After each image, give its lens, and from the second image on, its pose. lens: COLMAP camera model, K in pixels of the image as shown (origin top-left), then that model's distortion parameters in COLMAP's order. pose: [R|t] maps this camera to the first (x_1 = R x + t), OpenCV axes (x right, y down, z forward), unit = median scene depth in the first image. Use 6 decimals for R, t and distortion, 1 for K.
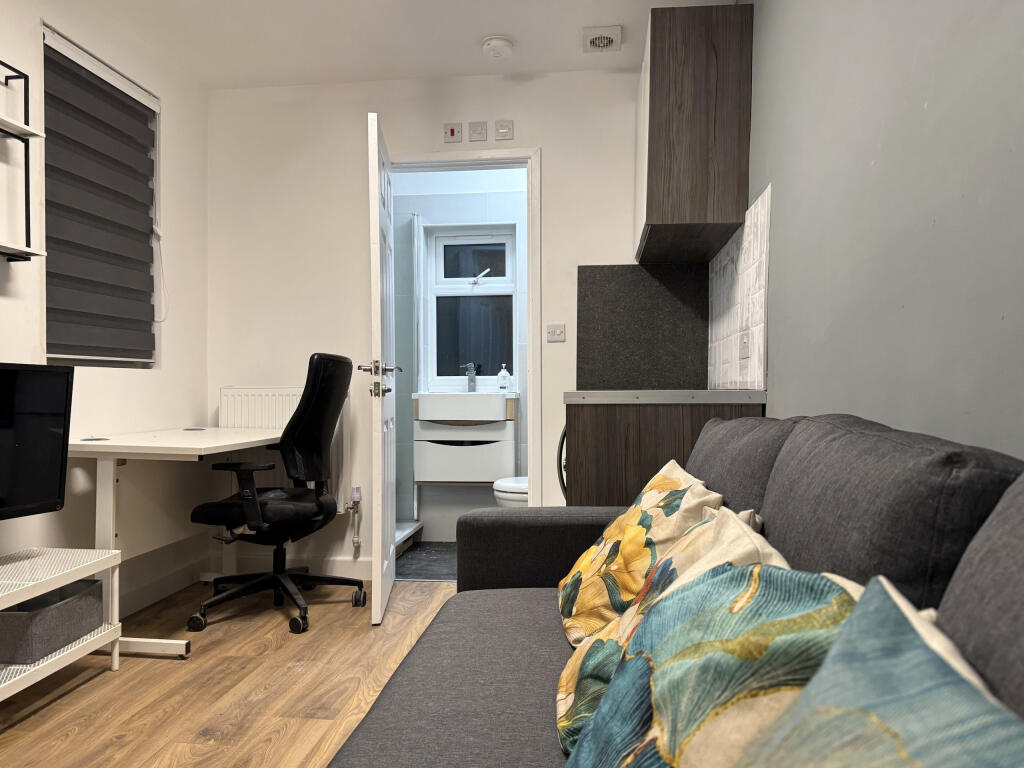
lens RADIAL K [[739.3, 0, 512.3], [0, 739.3, 387.3], [0, 0, 1]] dist [-0.004393, -0.004640]
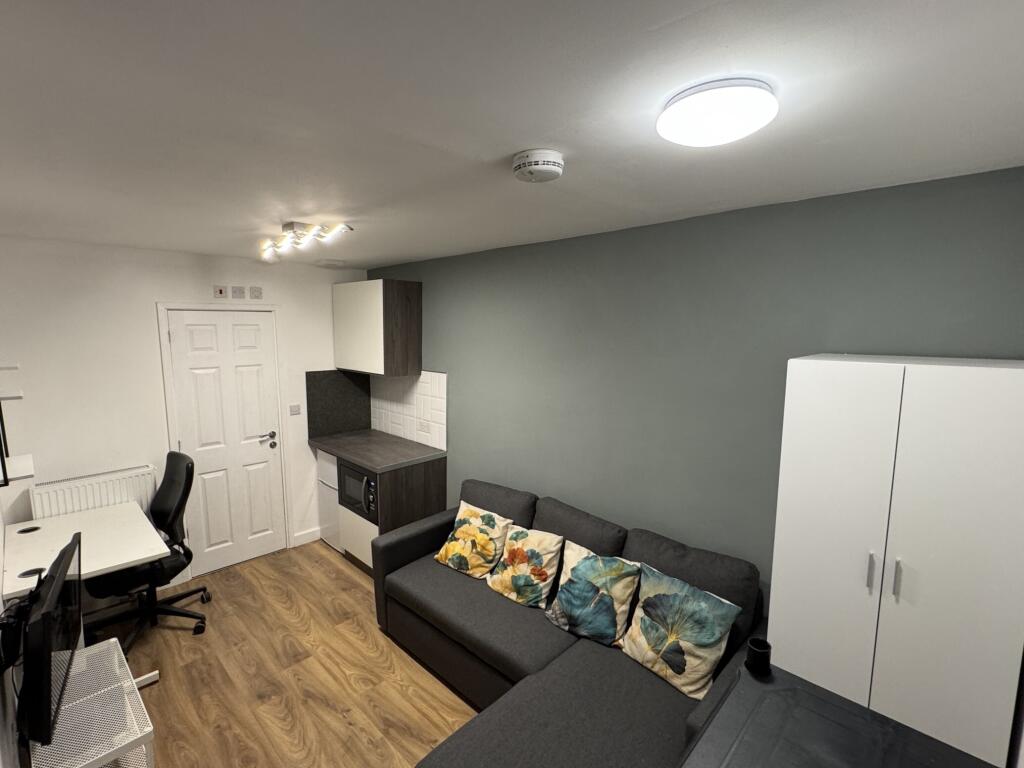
lens RADIAL K [[477.1, 0, 511.0], [0, 477.1, 382.7], [0, 0, 1]] dist [-0.004320, -0.000096]
pose [[0.611166, -0.098058, 0.785405, -0.874963], [-0.003890, 0.991912, 0.126867, -0.482411], [-0.791493, -0.080592, 0.605841, -0.191069]]
